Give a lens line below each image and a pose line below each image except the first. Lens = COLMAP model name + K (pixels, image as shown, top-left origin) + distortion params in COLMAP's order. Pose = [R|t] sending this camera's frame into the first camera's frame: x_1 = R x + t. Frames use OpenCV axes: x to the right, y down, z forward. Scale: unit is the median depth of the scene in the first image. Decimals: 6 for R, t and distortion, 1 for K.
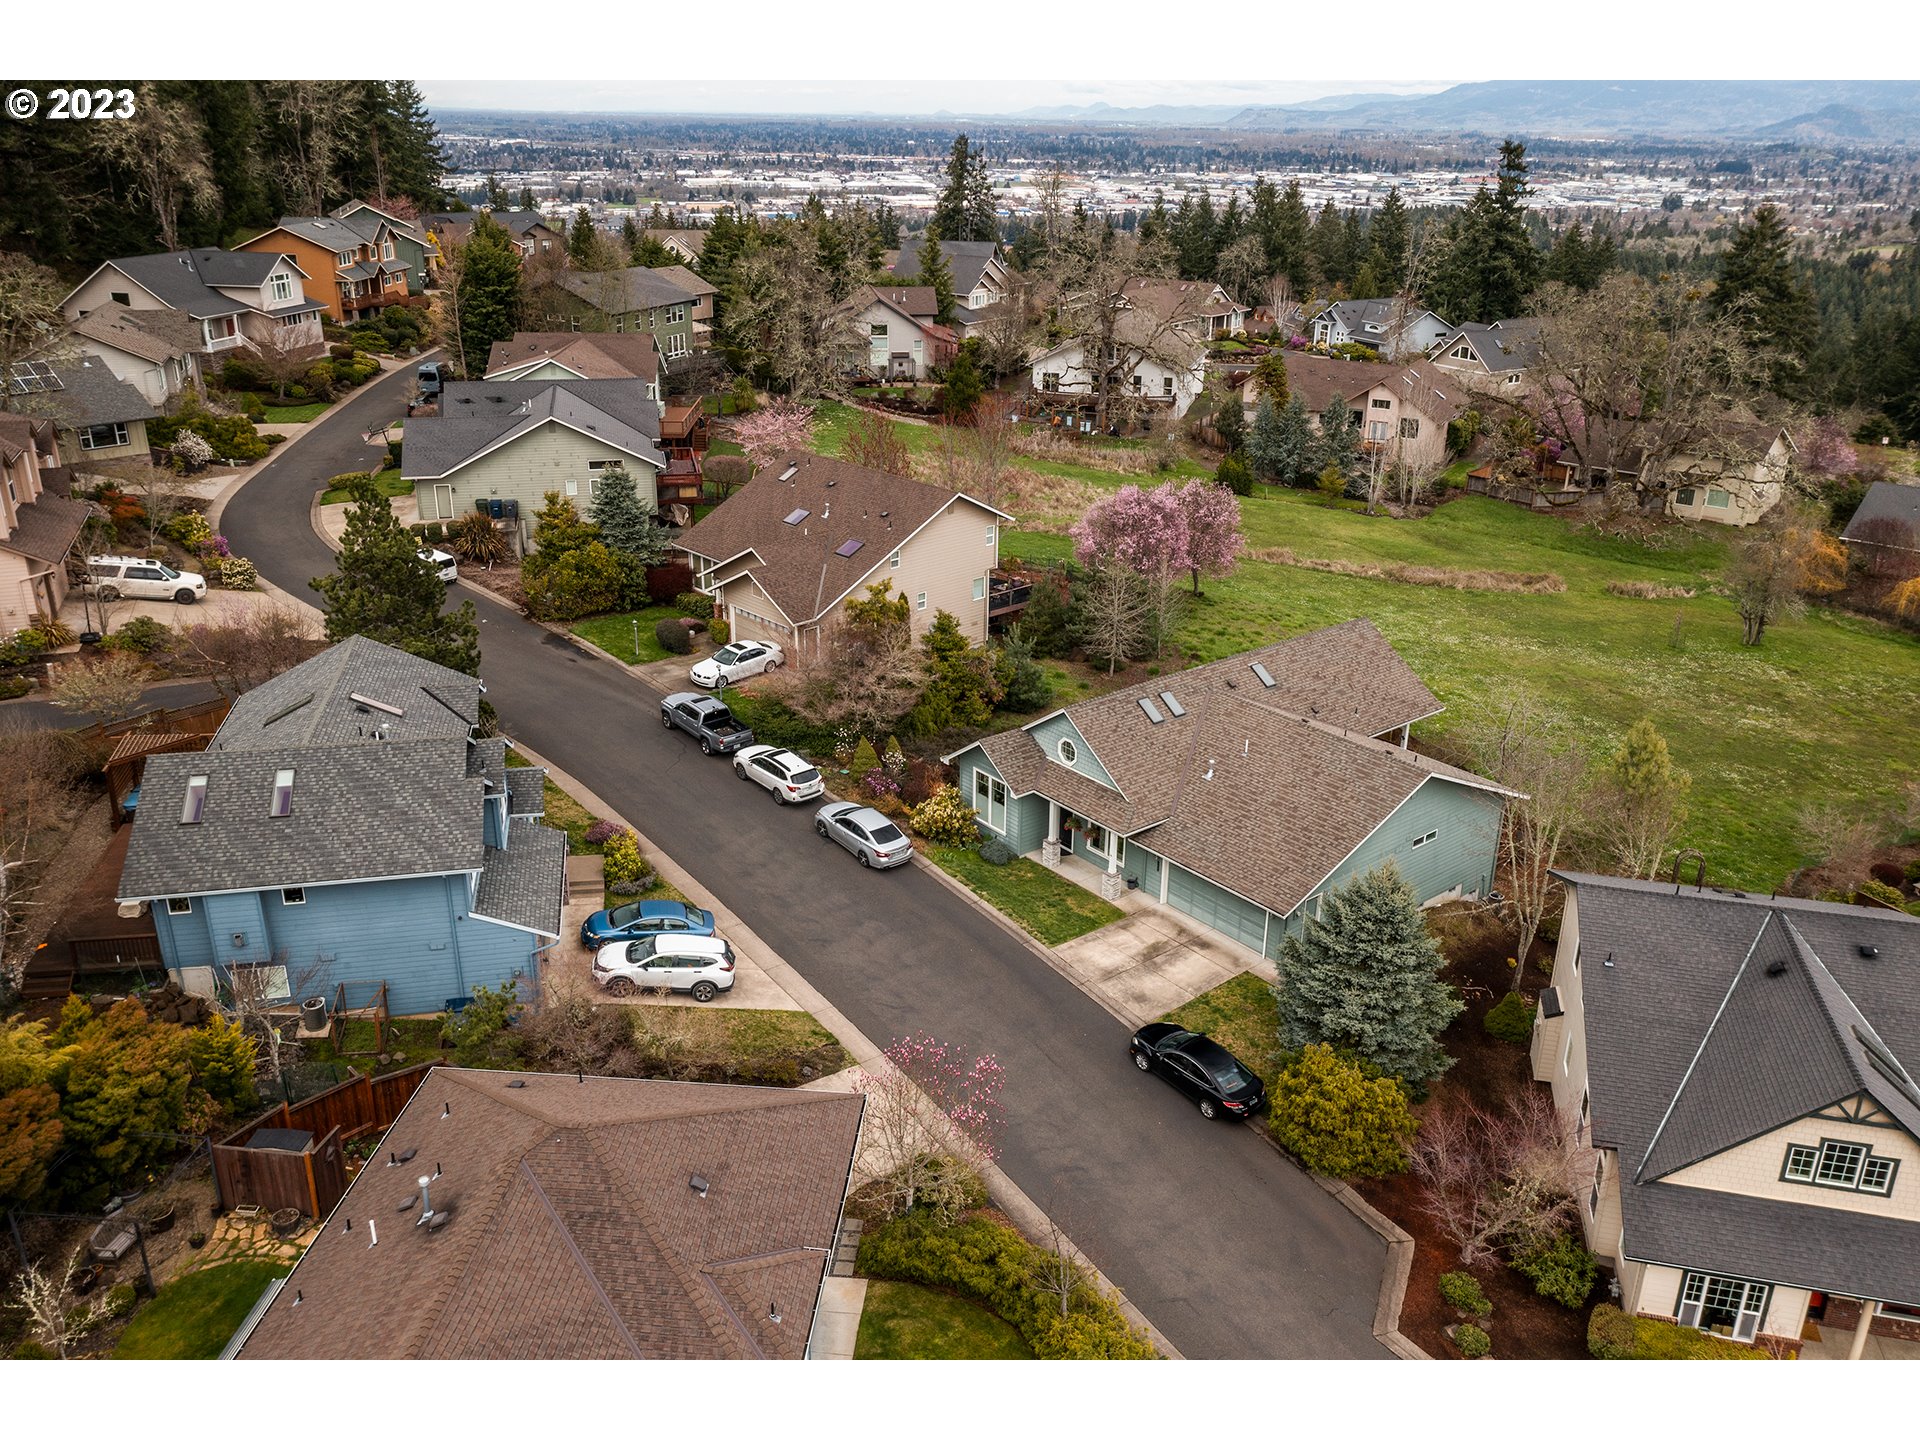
lens RADIAL K [[1634.8, 0, 960.0], [0, 1634.8, 720.0], [0, 0, 1]] dist [-0.009892, -0.001780]
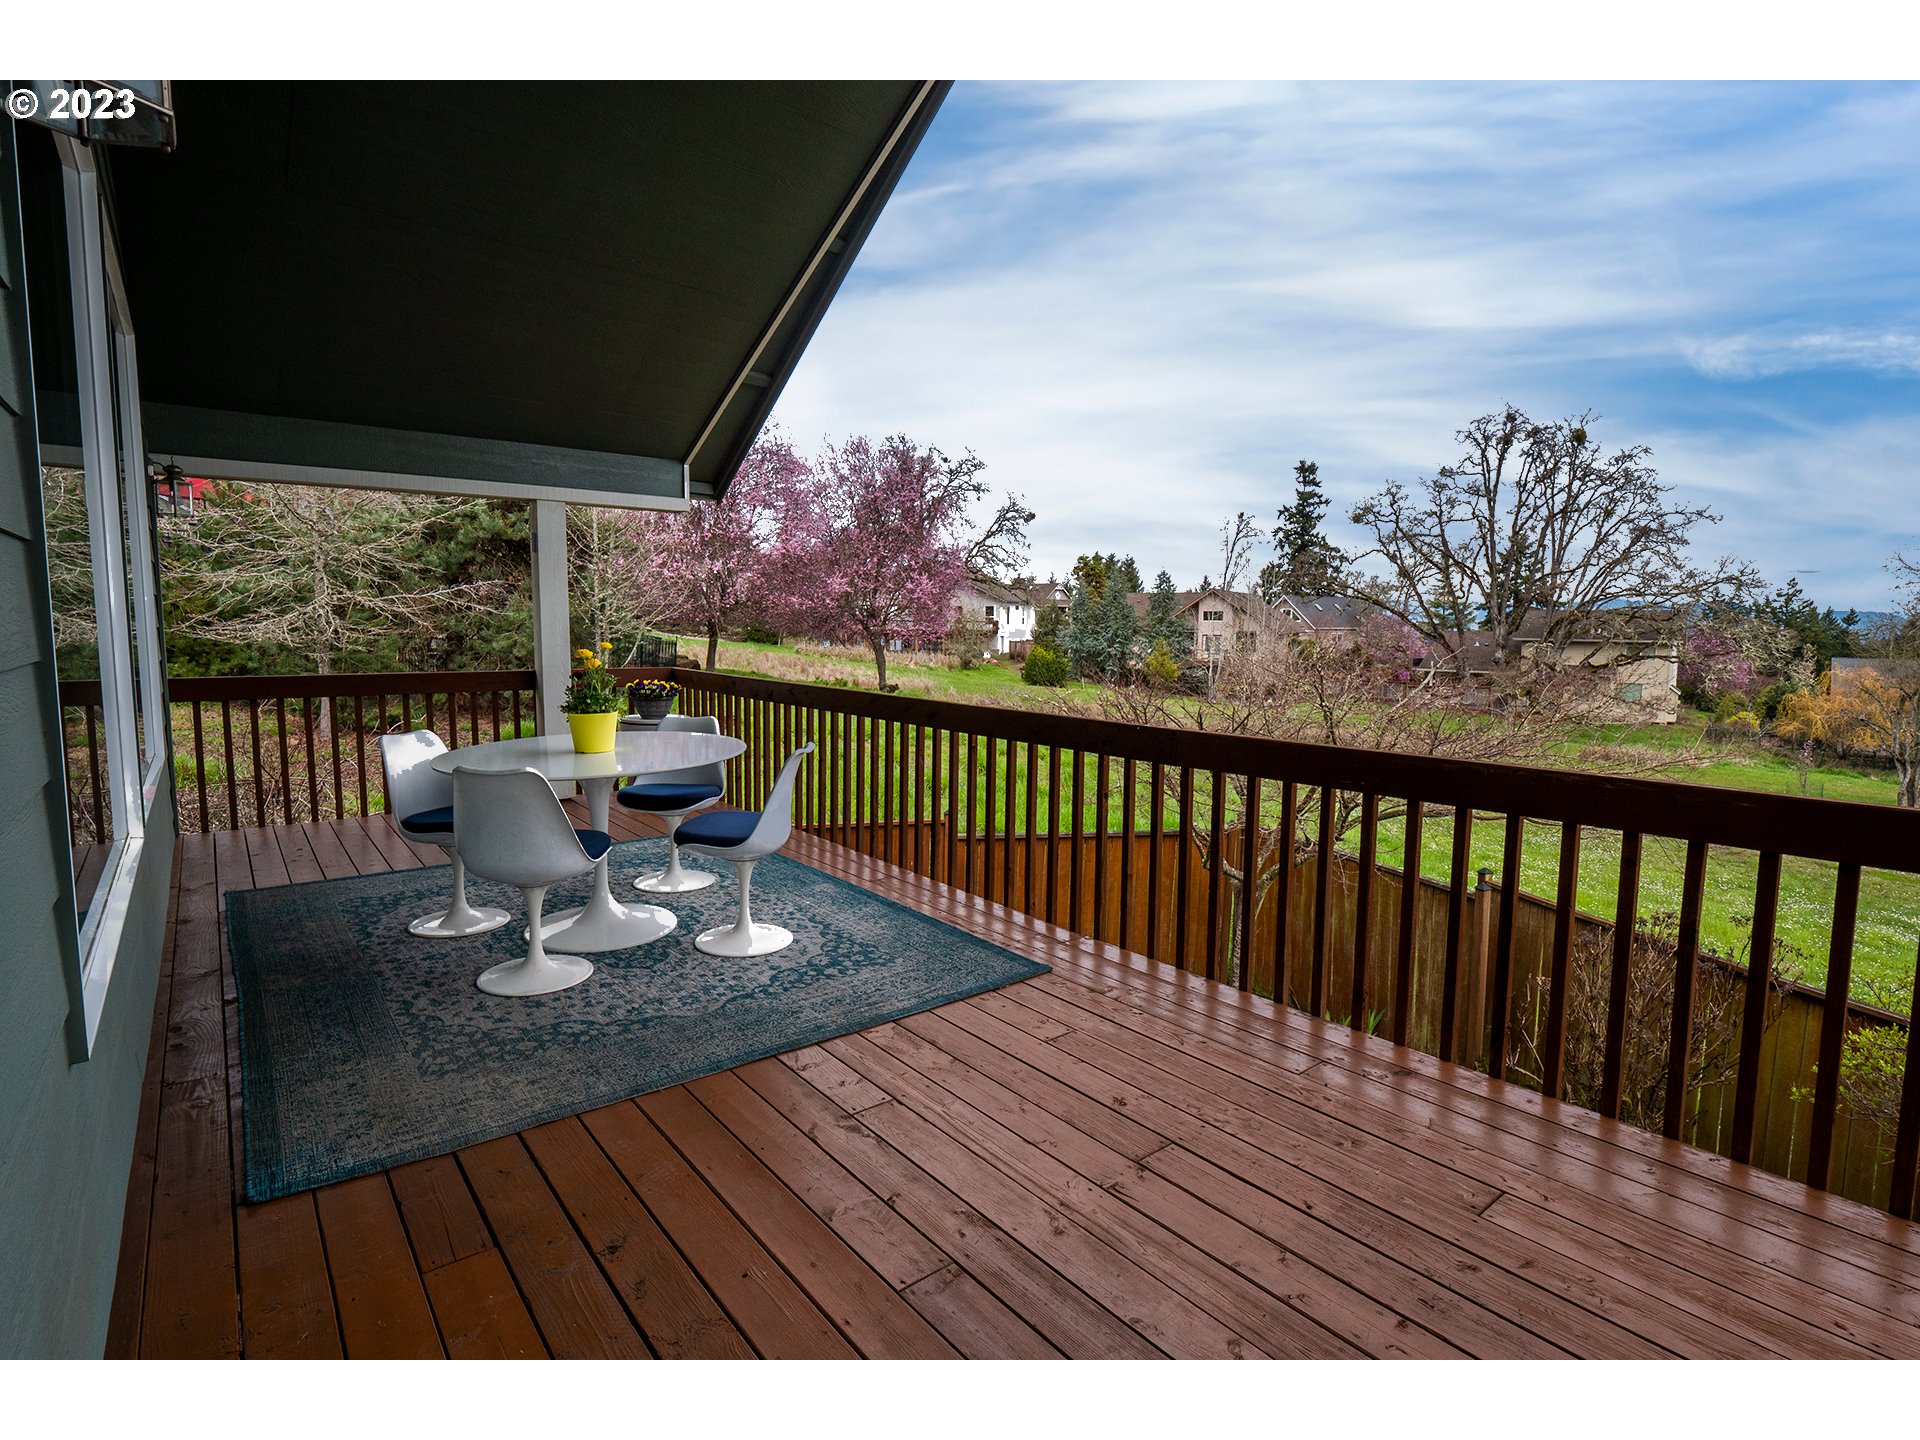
lens RADIAL K [[943.0, 0, 952.2], [0, 943.0, 707.9], [0, 0, 1]] dist [-0.000931, -0.011485]
pose [[0.999817, -0.010867, -0.015765, 0.263791], [0.005911, 0.958296, -0.285716, 0.017468], [0.018213, 0.285571, 0.958185, 1.118882]]
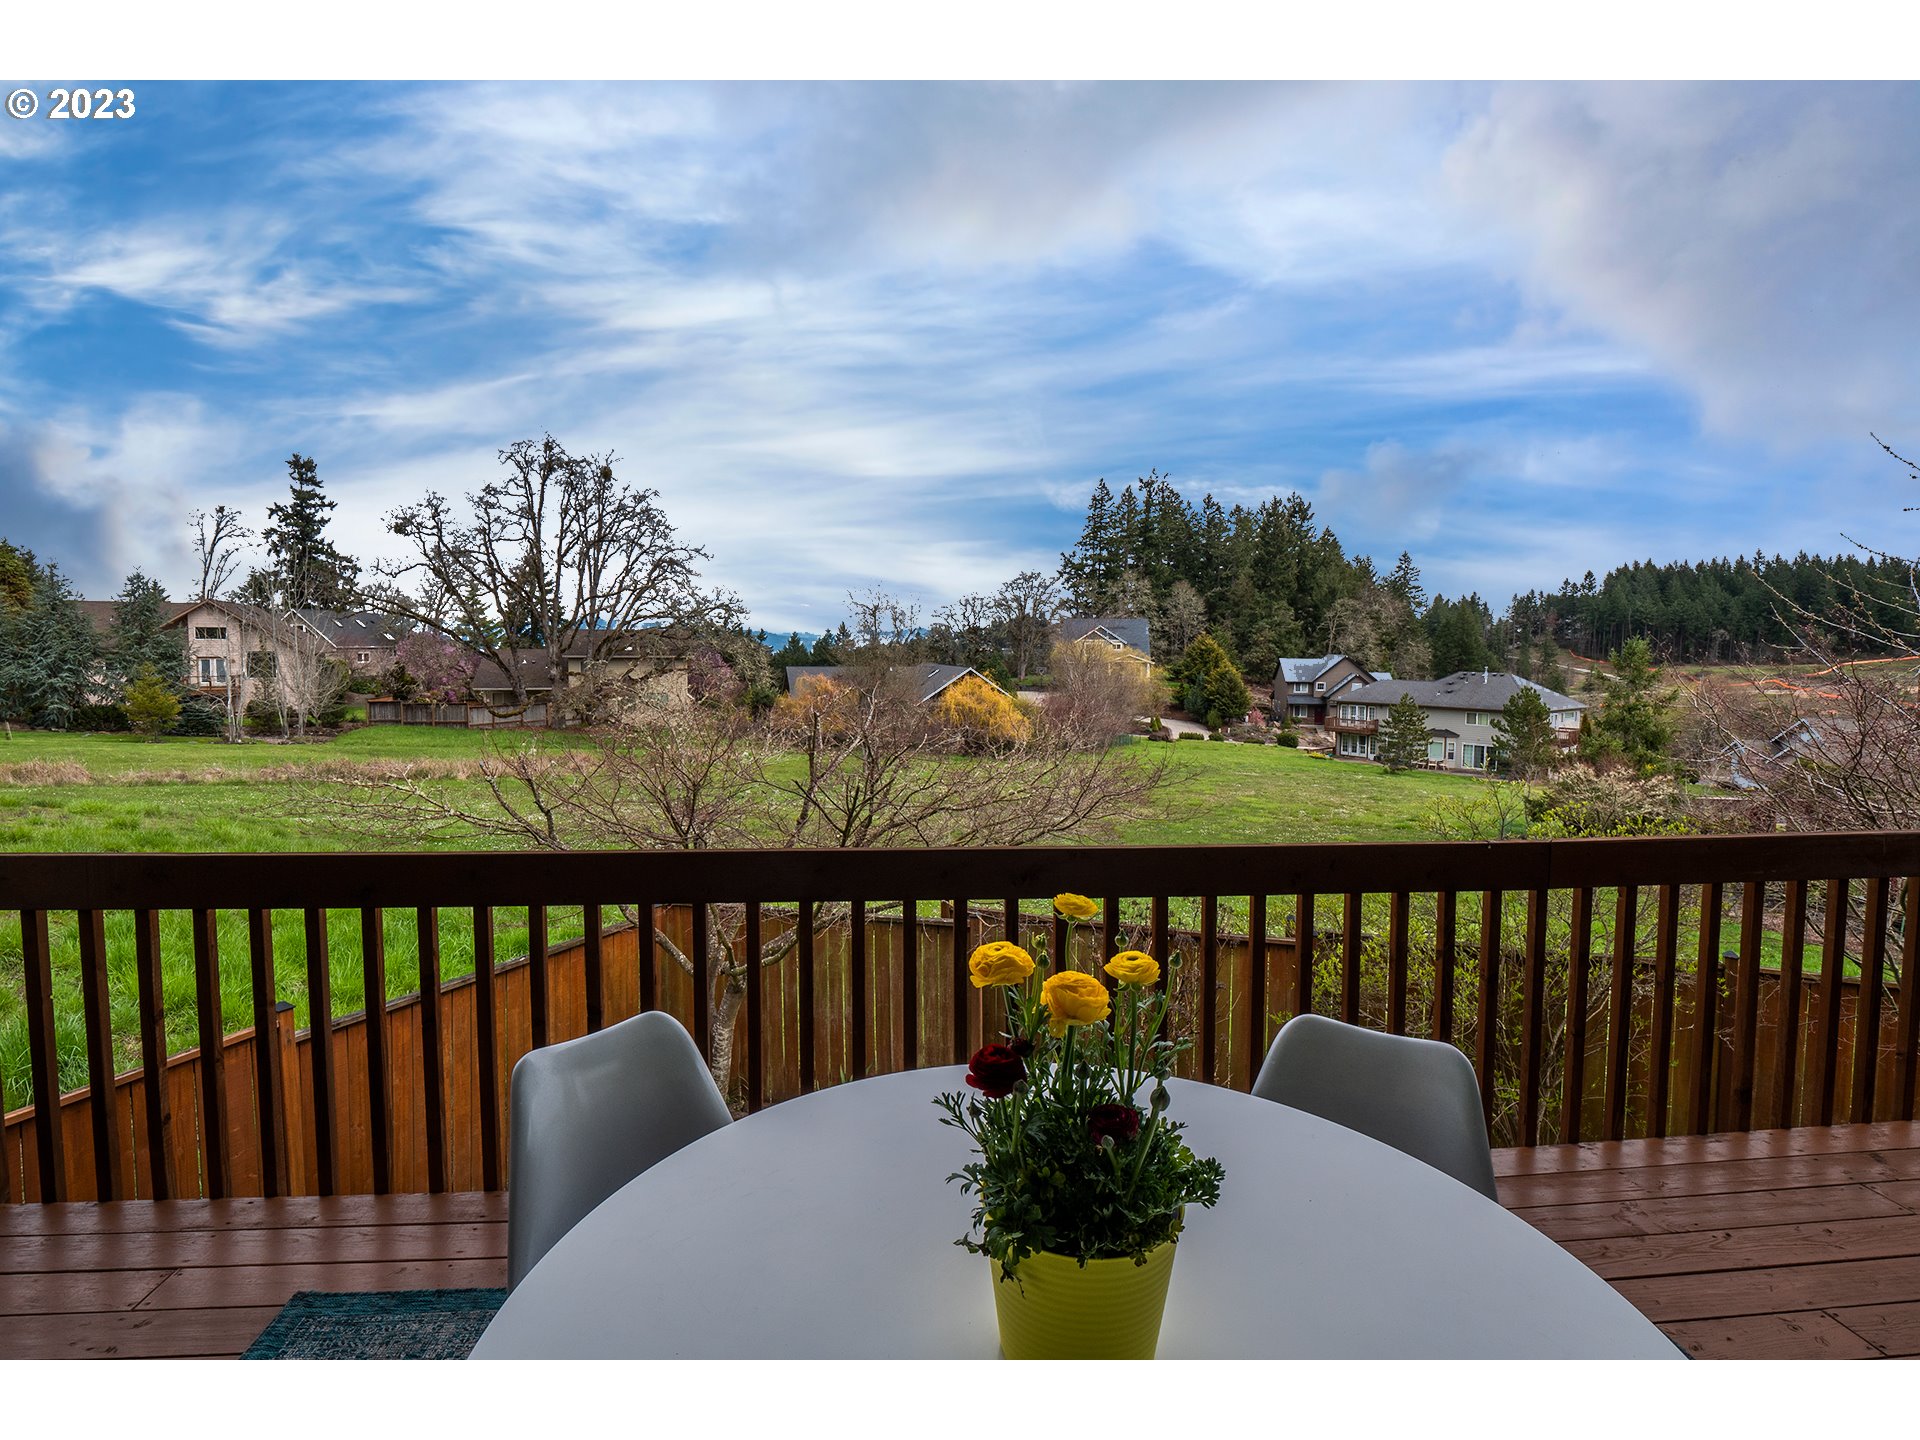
lens RADIAL K [[943.0, 0, 952.2], [0, 943.0, 707.9], [0, 0, 1]] dist [-0.000931, -0.011485]
pose [[0.571496, -0.071747, 0.817462, 0.224903], [0.310327, 0.941087, -0.134355, -0.003045], [-0.759664, 0.330465, 0.560093, 1.161843]]
